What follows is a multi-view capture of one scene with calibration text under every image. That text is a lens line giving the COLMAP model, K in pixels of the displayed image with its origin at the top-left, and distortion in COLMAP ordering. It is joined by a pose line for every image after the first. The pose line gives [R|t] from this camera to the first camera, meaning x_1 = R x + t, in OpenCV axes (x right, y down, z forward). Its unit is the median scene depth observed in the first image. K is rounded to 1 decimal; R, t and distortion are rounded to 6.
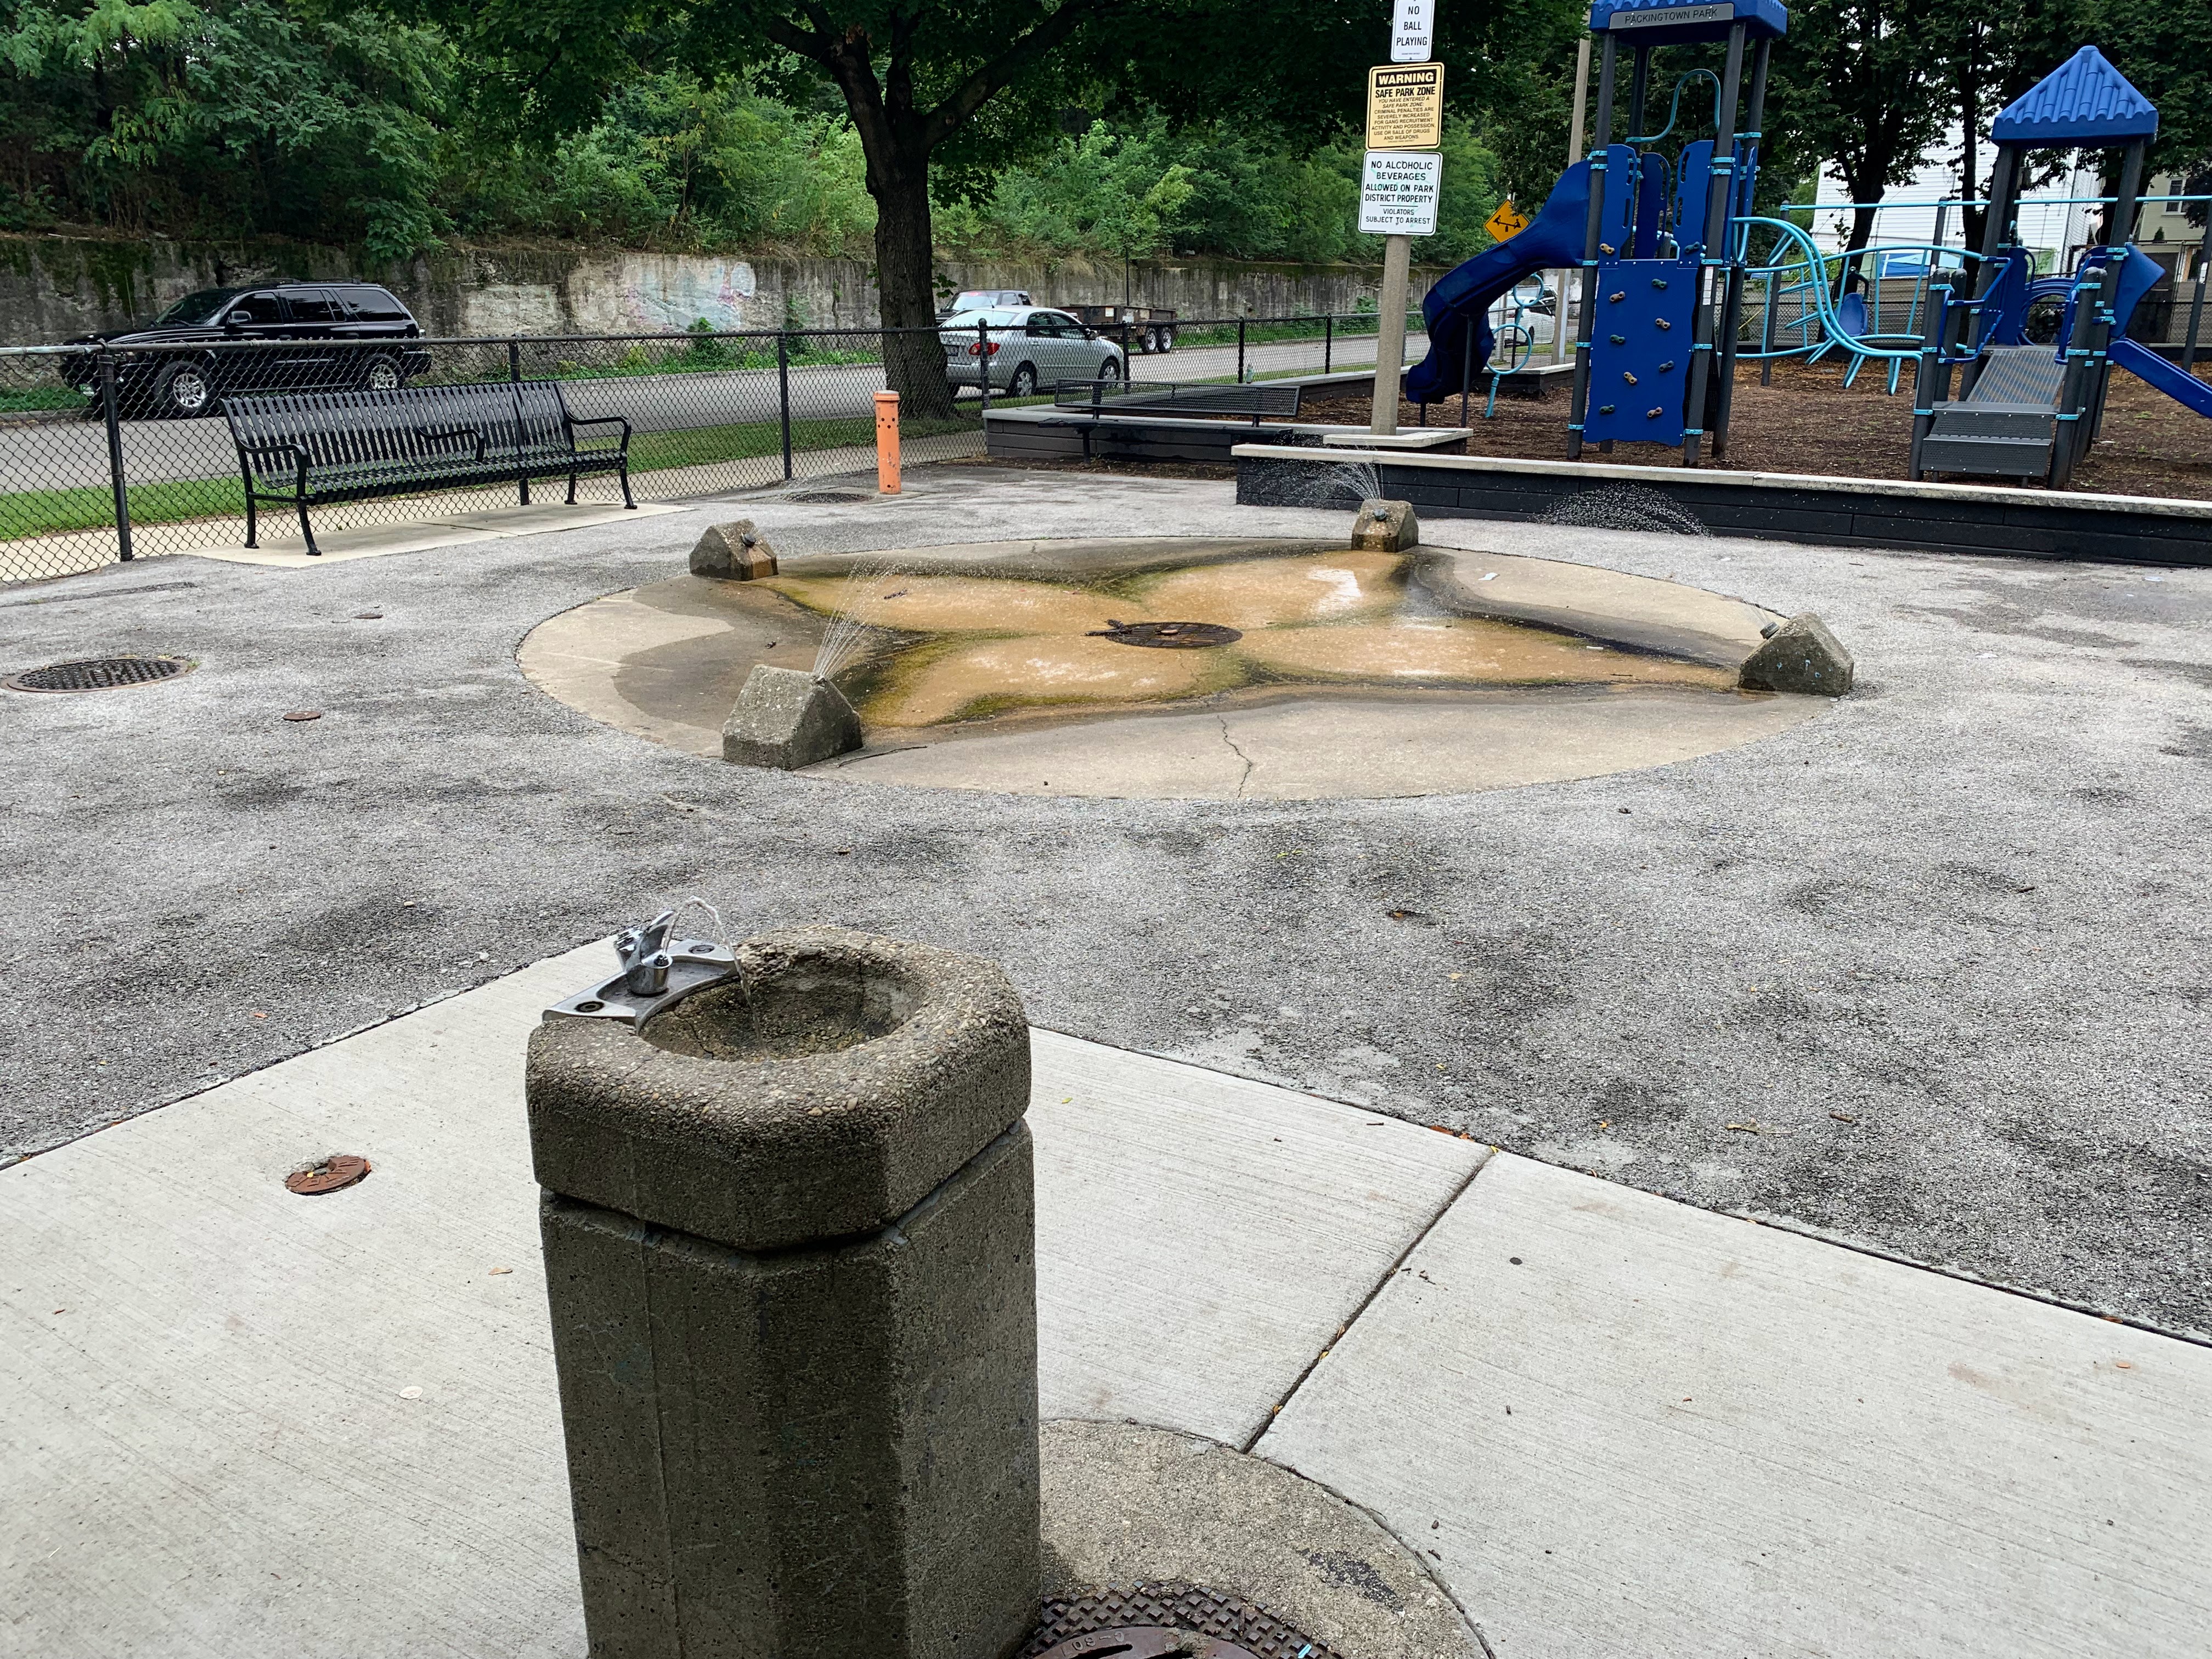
lens RADIAL K [[1680.8, 0, 1106.0], [0, 1680.8, 829.5], [0, 0, 1]] dist [0.042873, -0.041680]
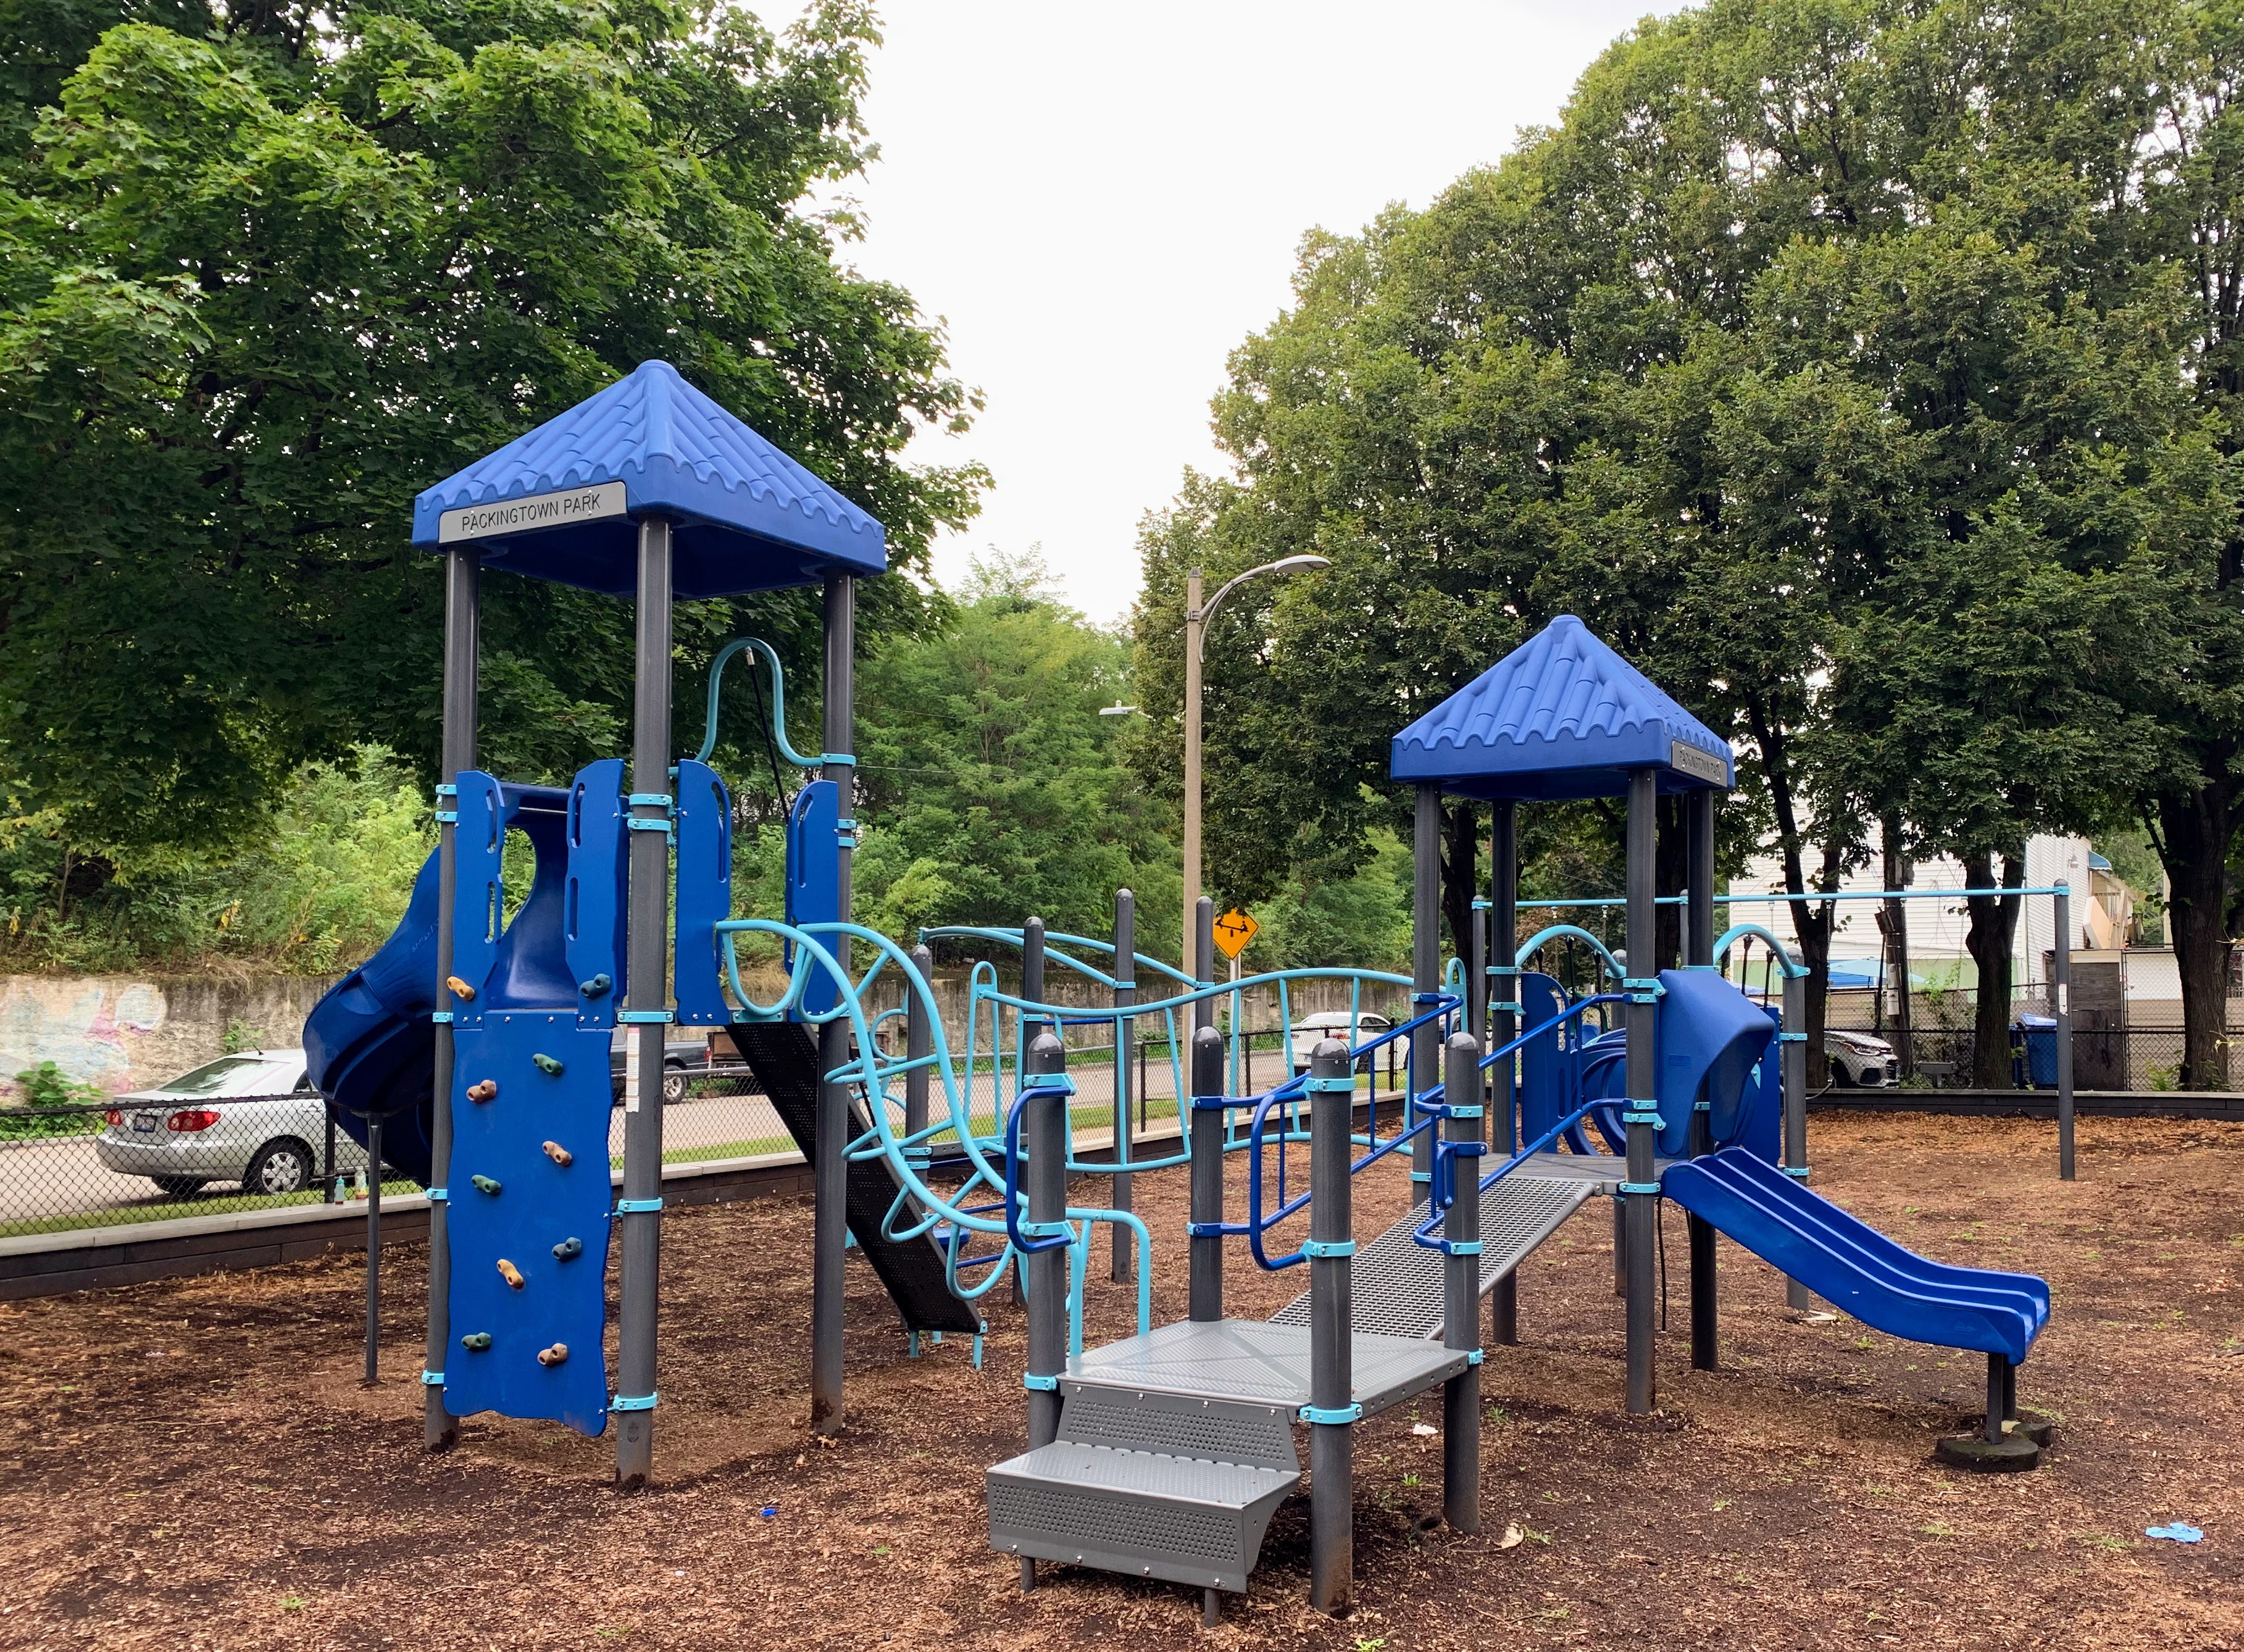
lens RADIAL K [[2058.9, 0, 1123.8], [0, 2058.9, 938.3], [0, 0, 1]] dist [-0.001329, 0.001995]
pose [[0.998600, -0.005937, 0.052567, 0.173678], [0.023057, 0.943173, -0.331500, -0.067773], [-0.047612, 0.332248, 0.941990, 0.188652]]
